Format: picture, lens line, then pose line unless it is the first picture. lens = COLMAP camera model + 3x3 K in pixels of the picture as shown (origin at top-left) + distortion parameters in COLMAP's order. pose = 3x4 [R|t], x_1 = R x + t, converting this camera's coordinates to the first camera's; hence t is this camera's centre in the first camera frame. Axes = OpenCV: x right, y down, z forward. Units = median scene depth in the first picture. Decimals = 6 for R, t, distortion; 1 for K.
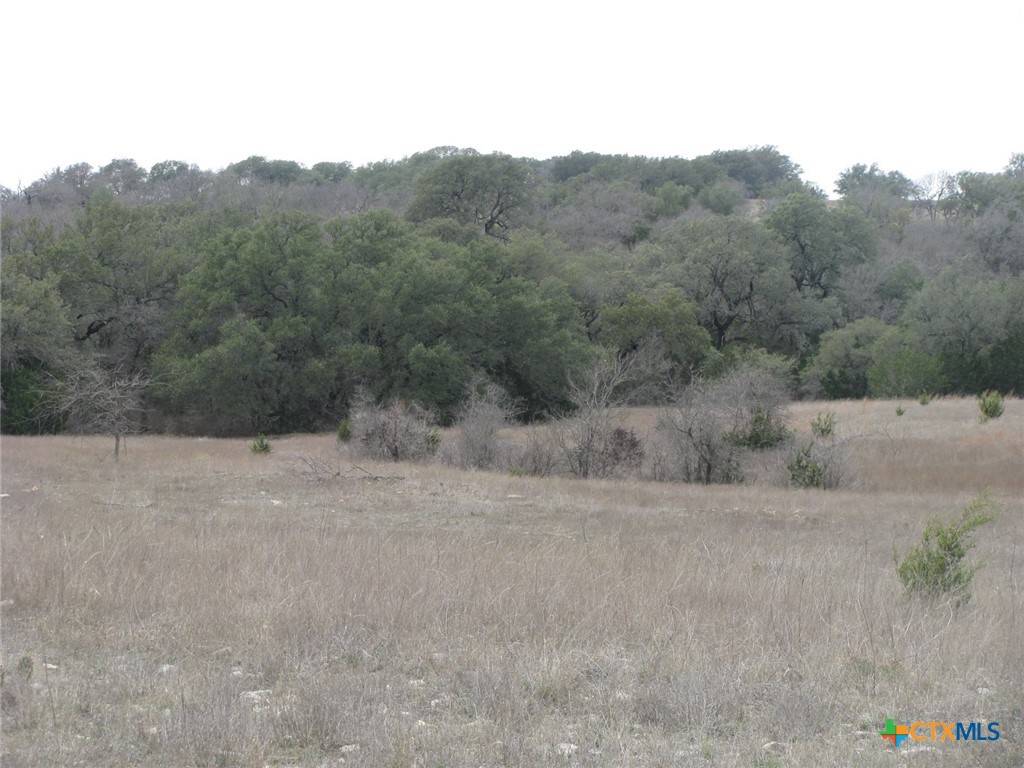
lens RADIAL K [[3612.0, 0, 511.8], [0, 3612.0, 384.3], [0, 0, 1]] dist [0.005773, 0.000000]
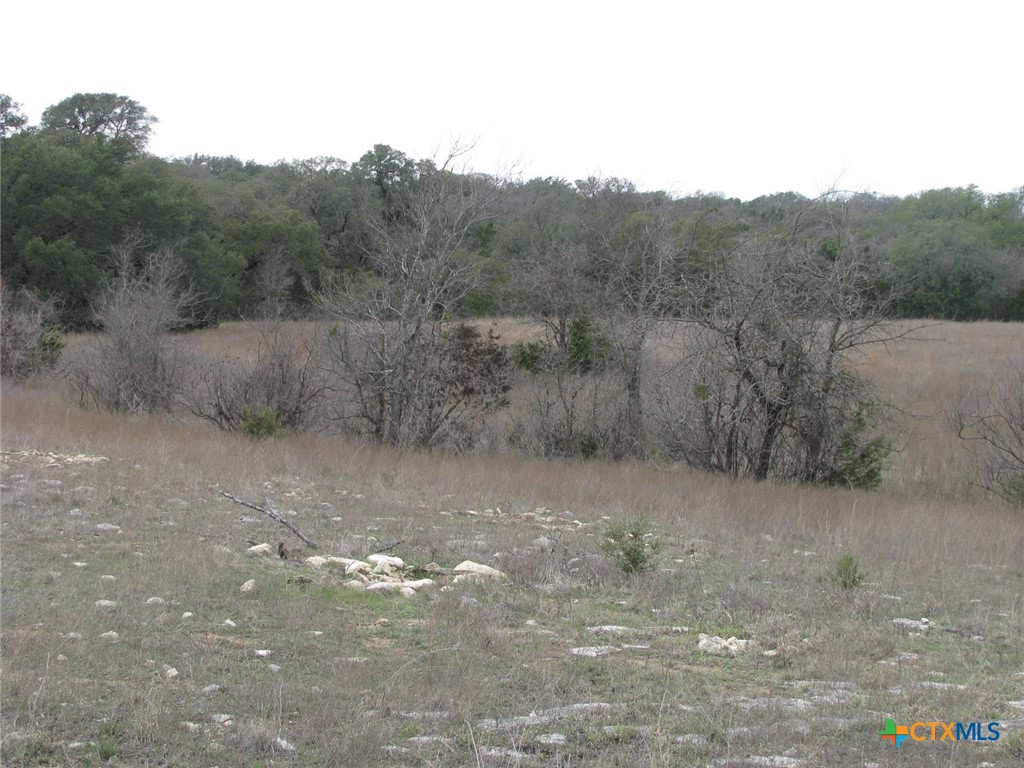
lens RADIAL K [[2060.7, 0, 512.6], [0, 2060.7, 381.4], [0, 0, 1]] dist [0.063985, 0.000000]
pose [[0.980085, 0.023007, 0.197240, -0.010667], [-0.028252, 0.999317, 0.023822, 0.008344], [-0.196557, -0.028921, 0.980066, 0.476894]]
